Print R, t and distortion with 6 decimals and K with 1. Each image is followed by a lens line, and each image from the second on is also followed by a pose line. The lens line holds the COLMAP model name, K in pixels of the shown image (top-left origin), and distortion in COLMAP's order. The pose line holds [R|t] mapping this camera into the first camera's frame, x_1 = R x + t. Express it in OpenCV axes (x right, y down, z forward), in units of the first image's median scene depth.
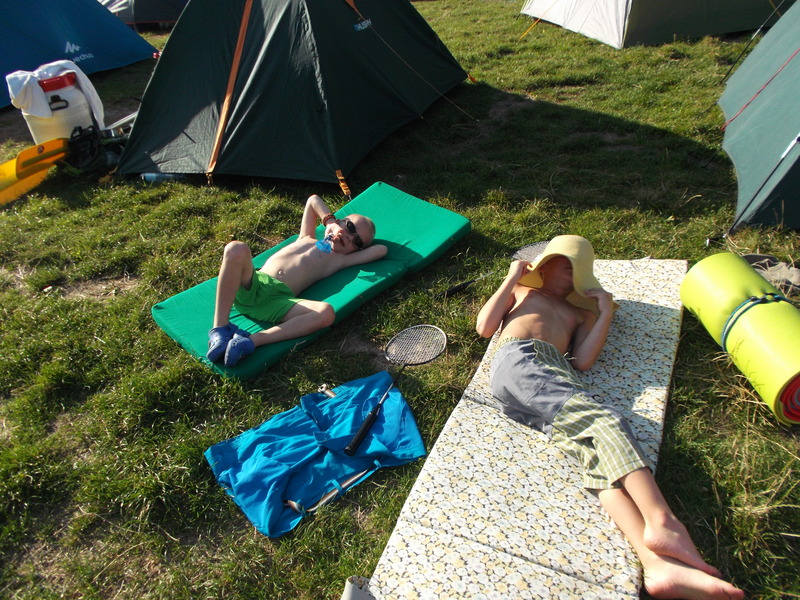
lens RADIAL K [[613.9, 0, 394.9], [0, 613.9, 302.5], [0, 0, 1]] dist [-0.001664, -0.000152]
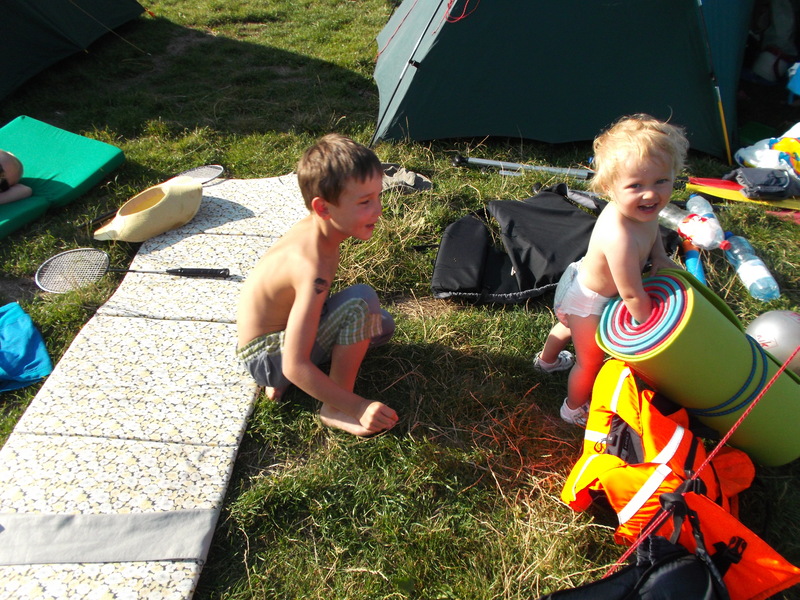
lens RADIAL K [[613.5, 0, 400.0], [0, 613.5, 300.0], [0, 0, 1]] dist [0.010602, 0.005523]
pose [[0.924611, -0.138542, 0.354825, 0.118566], [0.115944, 0.989673, 0.084290, 0.056677], [-0.362839, -0.036796, 0.931125, -0.066645]]
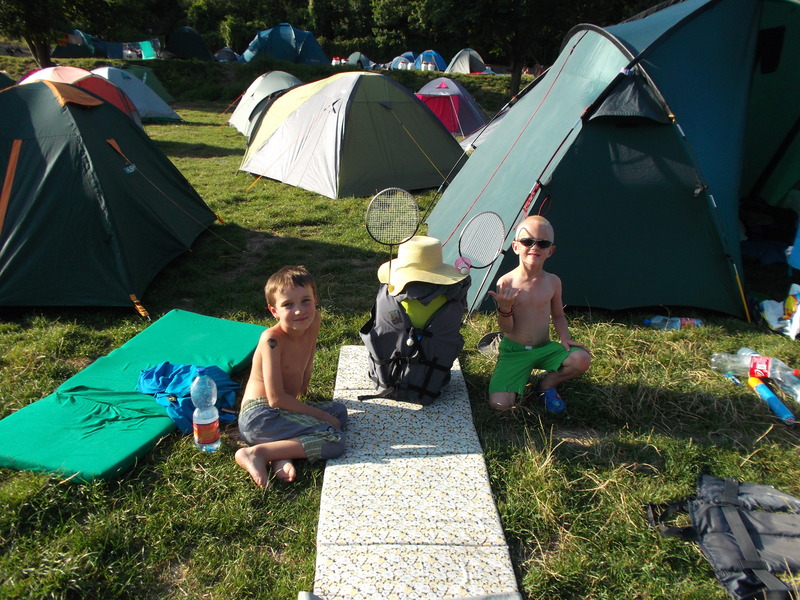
lens RADIAL K [[613.9, 0, 394.9], [0, 613.9, 302.5], [0, 0, 1]] dist [-0.001664, -0.000152]
pose [[0.884618, -0.054835, 0.463081, -0.169513], [0.162794, 0.966897, -0.196490, 0.069991], [-0.436977, 0.249205, 0.864261, -0.085546]]
